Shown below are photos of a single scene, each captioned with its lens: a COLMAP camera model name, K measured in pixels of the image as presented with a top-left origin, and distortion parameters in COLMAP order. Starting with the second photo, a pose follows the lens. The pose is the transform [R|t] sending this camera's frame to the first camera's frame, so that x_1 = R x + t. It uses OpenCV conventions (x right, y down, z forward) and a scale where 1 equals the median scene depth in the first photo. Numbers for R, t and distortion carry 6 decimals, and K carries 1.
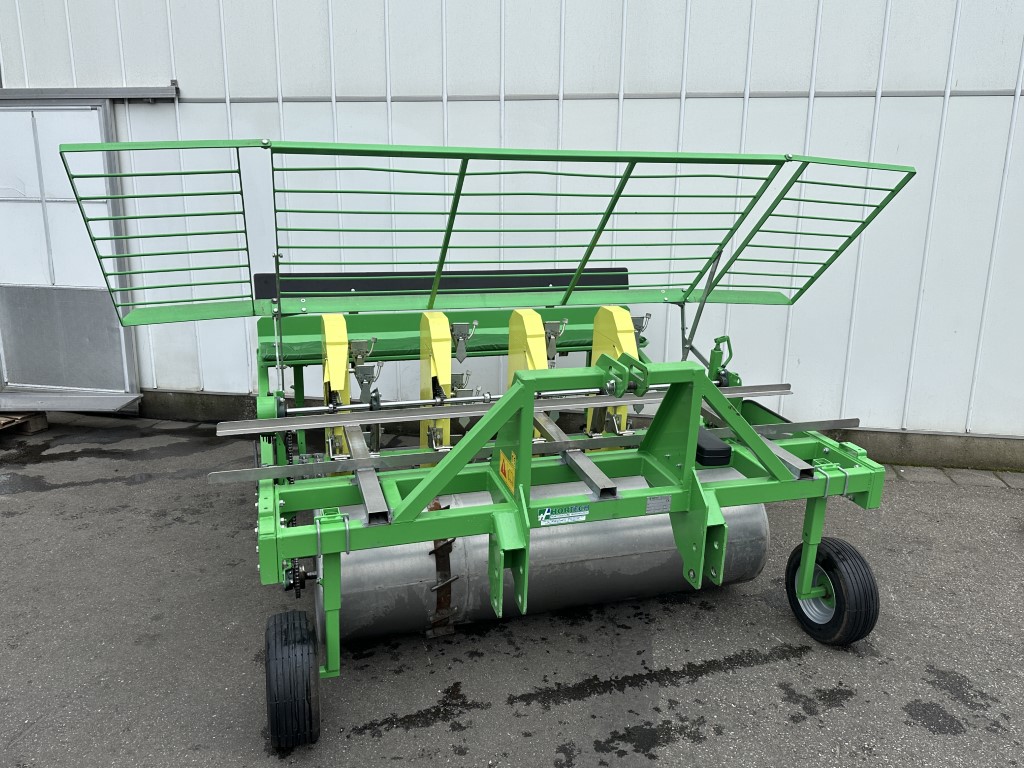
lens RADIAL K [[790.1, 0, 469.8], [0, 790.1, 384.7], [0, 0, 1]] dist [0.026702, -0.058523]
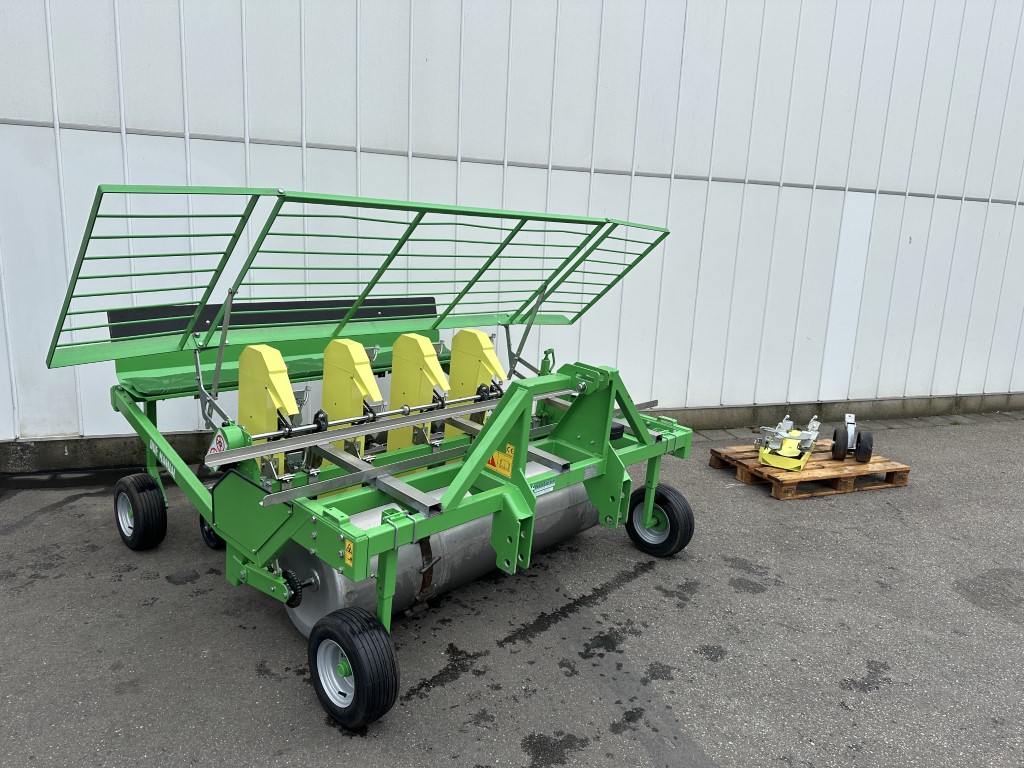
lens RADIAL K [[710.6, 0, 508.5], [0, 710.6, 381.7], [0, 0, 1]] dist [-0.002551, -0.003043]
pose [[0.867647, -0.070883, 0.492101, -0.408959], [0.084327, 0.996425, -0.005155, -0.007937], [-0.489976, 0.045970, 0.870523, -0.003816]]
